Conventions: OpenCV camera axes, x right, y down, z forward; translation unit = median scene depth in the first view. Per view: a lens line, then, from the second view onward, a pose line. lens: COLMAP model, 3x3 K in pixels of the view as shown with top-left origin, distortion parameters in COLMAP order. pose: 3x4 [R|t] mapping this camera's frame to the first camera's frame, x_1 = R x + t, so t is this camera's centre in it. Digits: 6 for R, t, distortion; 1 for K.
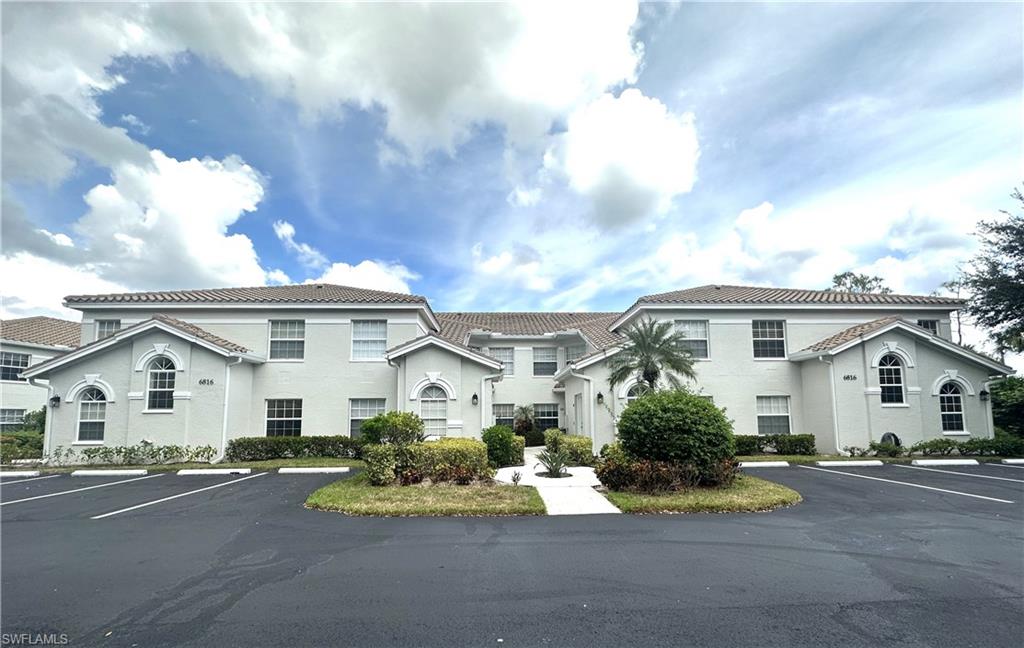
lens RADIAL K [[619.3, 0, 510.1], [0, 619.3, 325.2], [0, 0, 1]] dist [-0.003970, 0.002705]
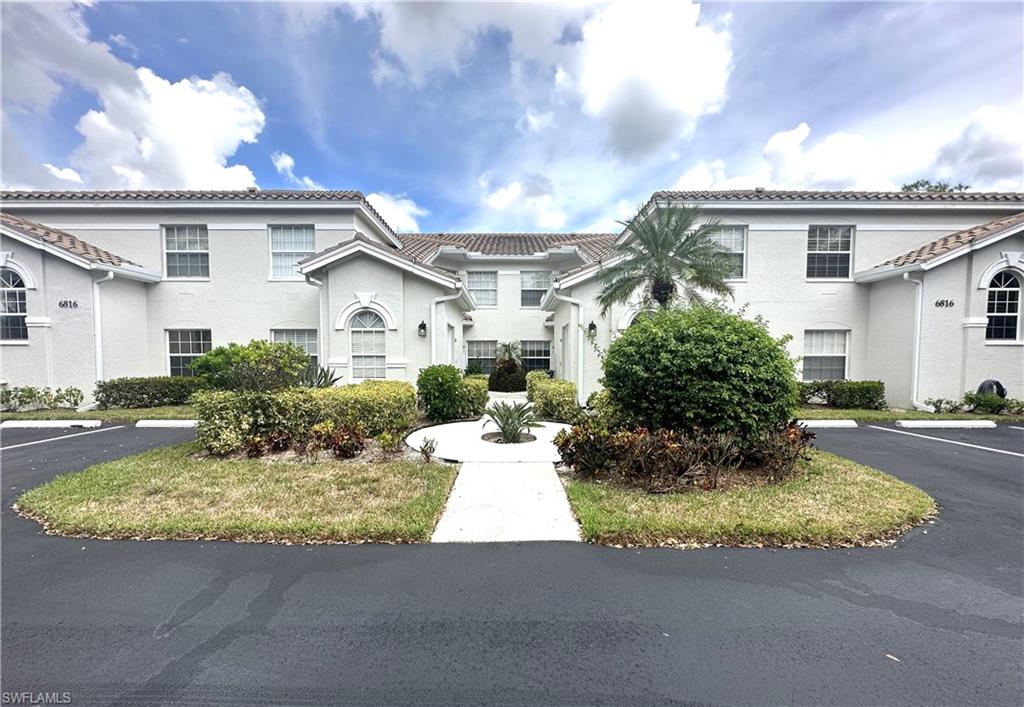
lens RADIAL K [[623.2, 0, 513.2], [0, 623.2, 354.5], [0, 0, 1]] dist [0.006821, 0.004332]
pose [[0.999785, 0.009756, -0.018300, 0.056421], [-0.007114, 0.990230, 0.139263, 0.038641], [0.019480, -0.139103, 0.990086, 0.227185]]
